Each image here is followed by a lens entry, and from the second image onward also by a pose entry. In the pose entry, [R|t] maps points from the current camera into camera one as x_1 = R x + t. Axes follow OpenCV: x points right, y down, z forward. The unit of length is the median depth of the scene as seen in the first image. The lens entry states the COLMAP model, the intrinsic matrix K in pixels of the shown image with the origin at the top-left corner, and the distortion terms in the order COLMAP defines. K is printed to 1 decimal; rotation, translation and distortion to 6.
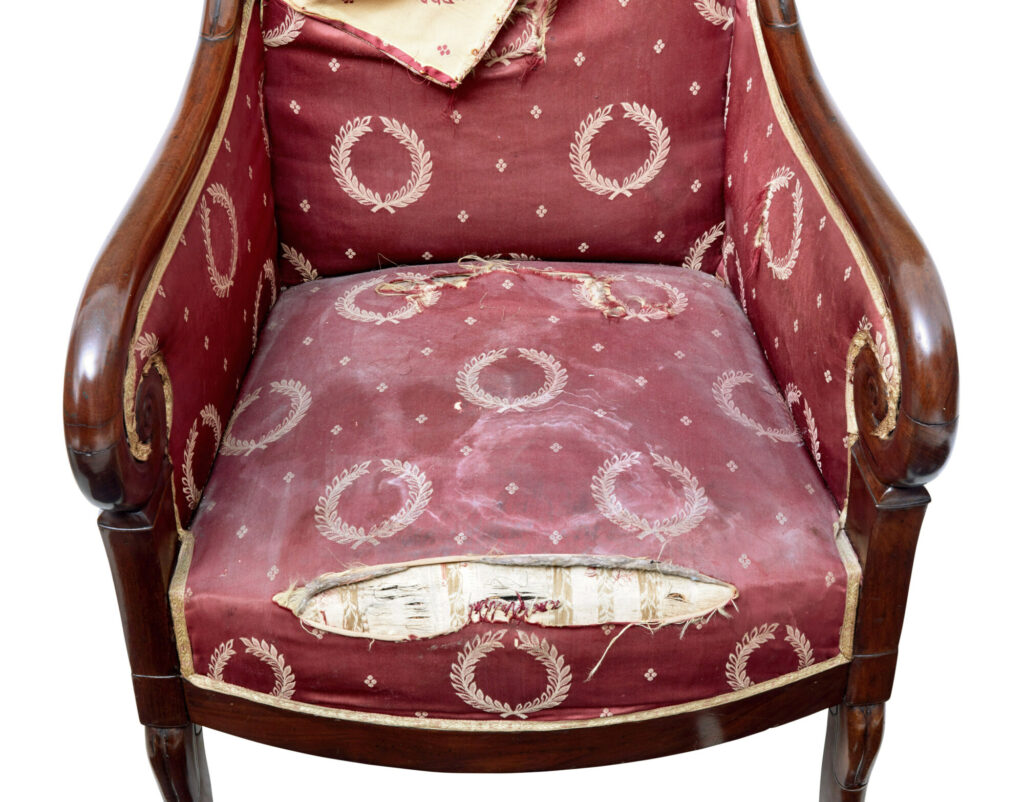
lens RADIAL K [[1835.2, 0, 516.6], [0, 1835.2, 398.7], [0, 0, 1]] dist [-0.006268, 0.000000]
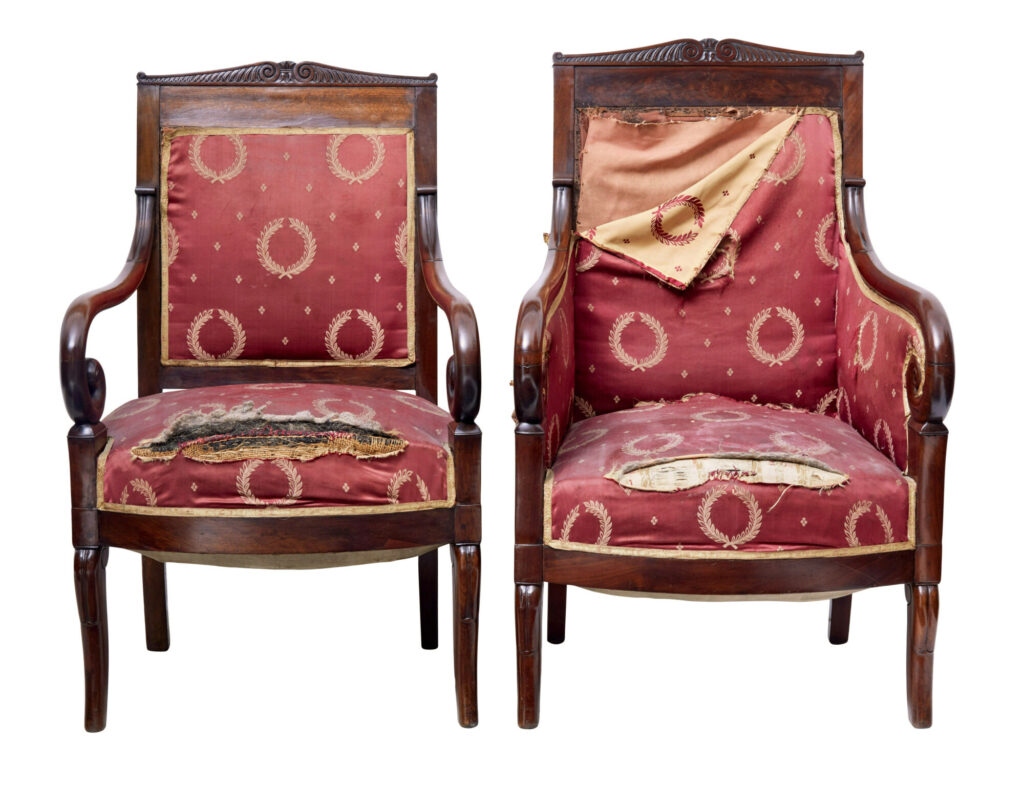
lens RADIAL K [[2839.0, 0, 508.1], [0, 2839.0, 392.5], [0, 0, 1]] dist [0.076926, 0.000000]
pose [[0.999831, 0.015365, -0.010100, -0.190447], [-0.018265, 0.893200, -0.449288, 1.268445], [0.002118, 0.449397, 0.893330, -1.558223]]
